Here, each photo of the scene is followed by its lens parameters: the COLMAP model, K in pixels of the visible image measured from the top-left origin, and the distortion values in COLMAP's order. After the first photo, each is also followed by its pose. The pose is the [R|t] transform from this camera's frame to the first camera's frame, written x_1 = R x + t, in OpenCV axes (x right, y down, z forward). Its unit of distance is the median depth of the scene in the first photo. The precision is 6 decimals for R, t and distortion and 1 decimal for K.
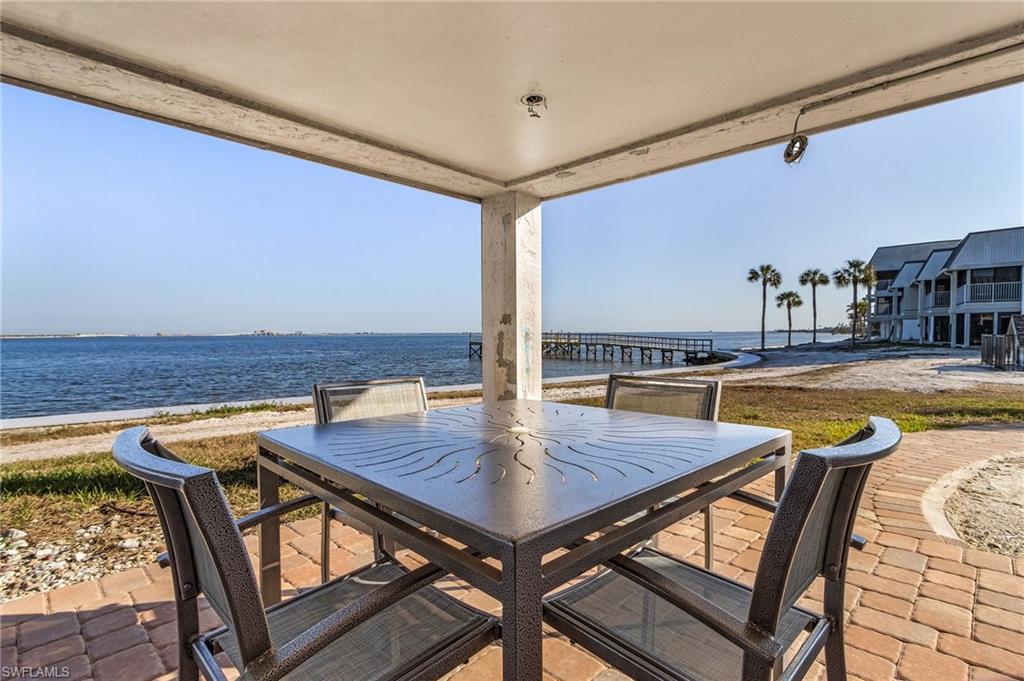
lens RADIAL K [[475.3, 0, 512.0], [0, 475.3, 340.5], [0, 0, 1]] dist [-0.000575, 0.000038]
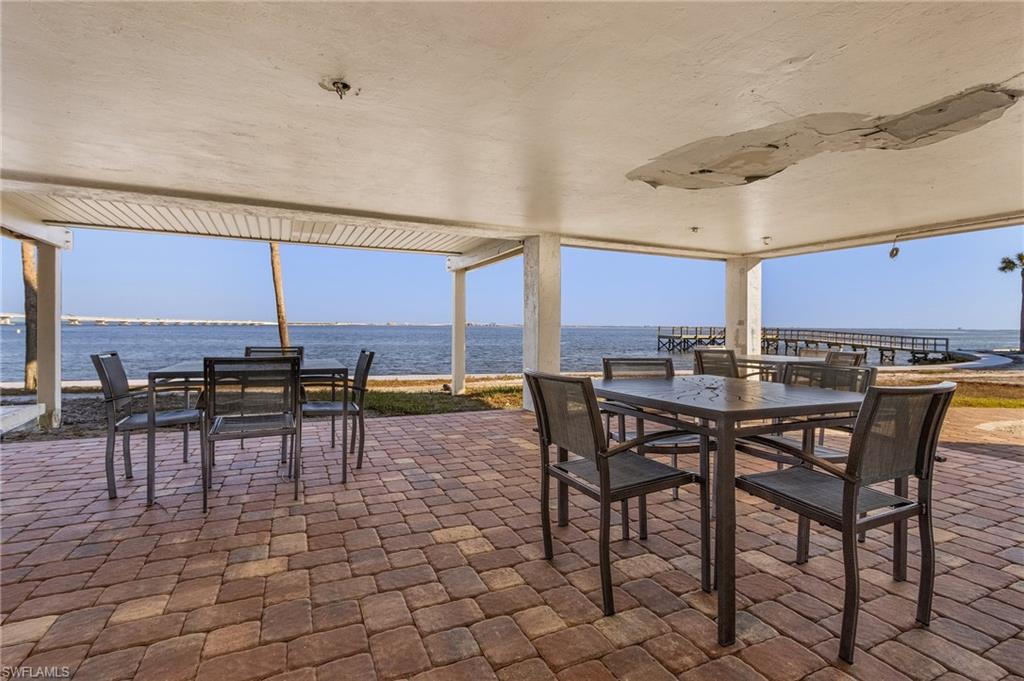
lens RADIAL K [[485.8, 0, 509.2], [0, 485.8, 323.8], [0, 0, 1]] dist [0.000975, 0.000184]
pose [[0.935431, 0.012941, -0.353273, -0.021189], [-0.019703, 0.999685, -0.015550, 0.000899], [0.352961, 0.021506, 0.935391, -0.127539]]
